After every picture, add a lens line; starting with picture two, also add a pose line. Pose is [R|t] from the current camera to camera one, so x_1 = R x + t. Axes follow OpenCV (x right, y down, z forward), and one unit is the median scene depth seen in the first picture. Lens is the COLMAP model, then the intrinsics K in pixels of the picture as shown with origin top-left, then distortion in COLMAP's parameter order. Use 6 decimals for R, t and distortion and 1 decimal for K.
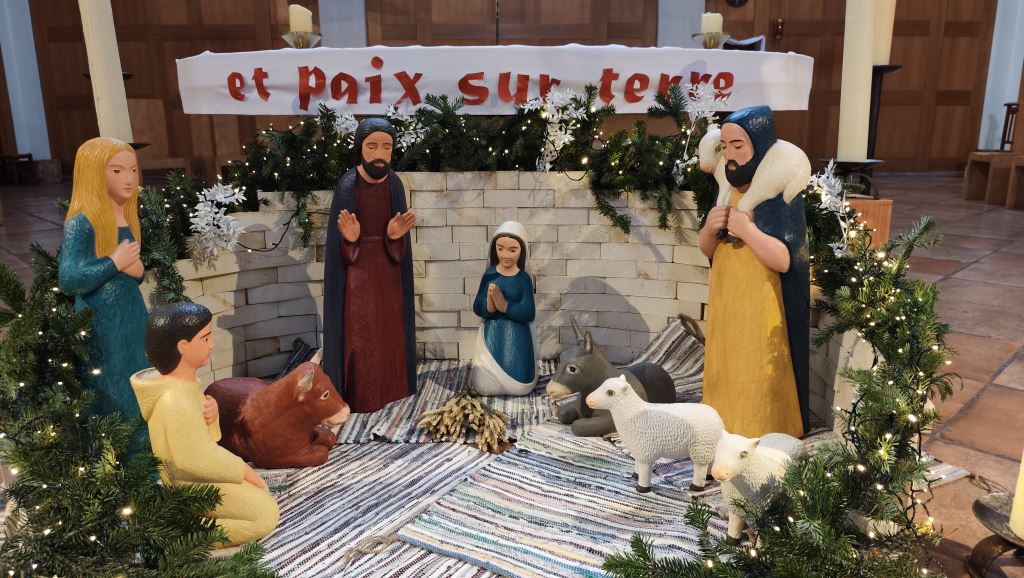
lens RADIAL K [[711.4, 0, 513.1], [0, 711.4, 289.6], [0, 0, 1]] dist [0.035006, -0.001795]
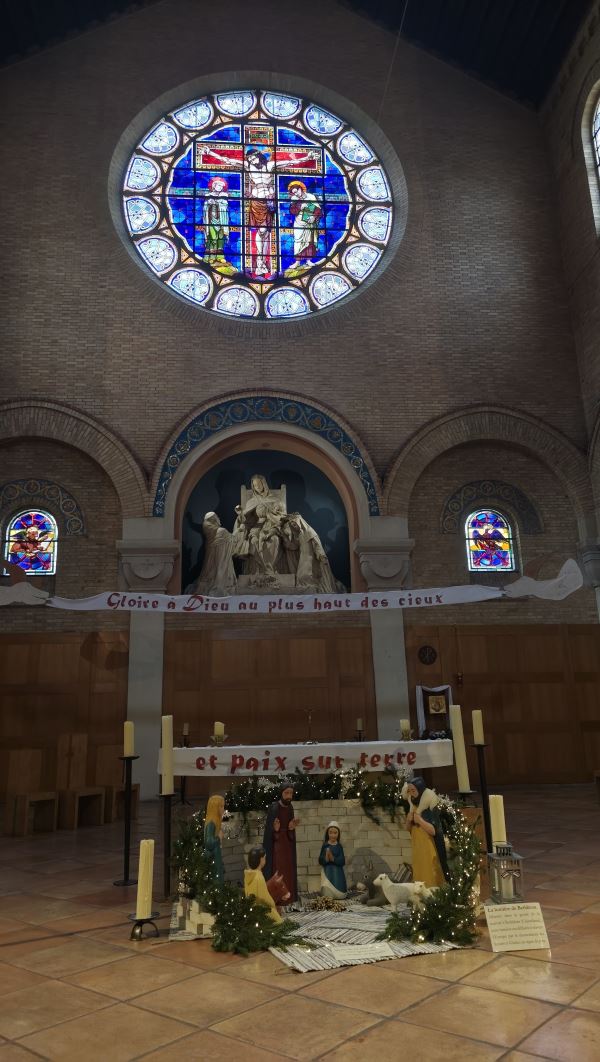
lens RADIAL K [[737.8, 0, 299.1], [0, 737.8, 532.4], [0, 0, 1]] dist [0.035006, -0.001795]
pose [[0.995528, 0.002494, 0.094436, -0.340777], [0.042270, 0.882238, -0.468902, 0.207861], [-0.084484, 0.470797, 0.878187, -1.622249]]
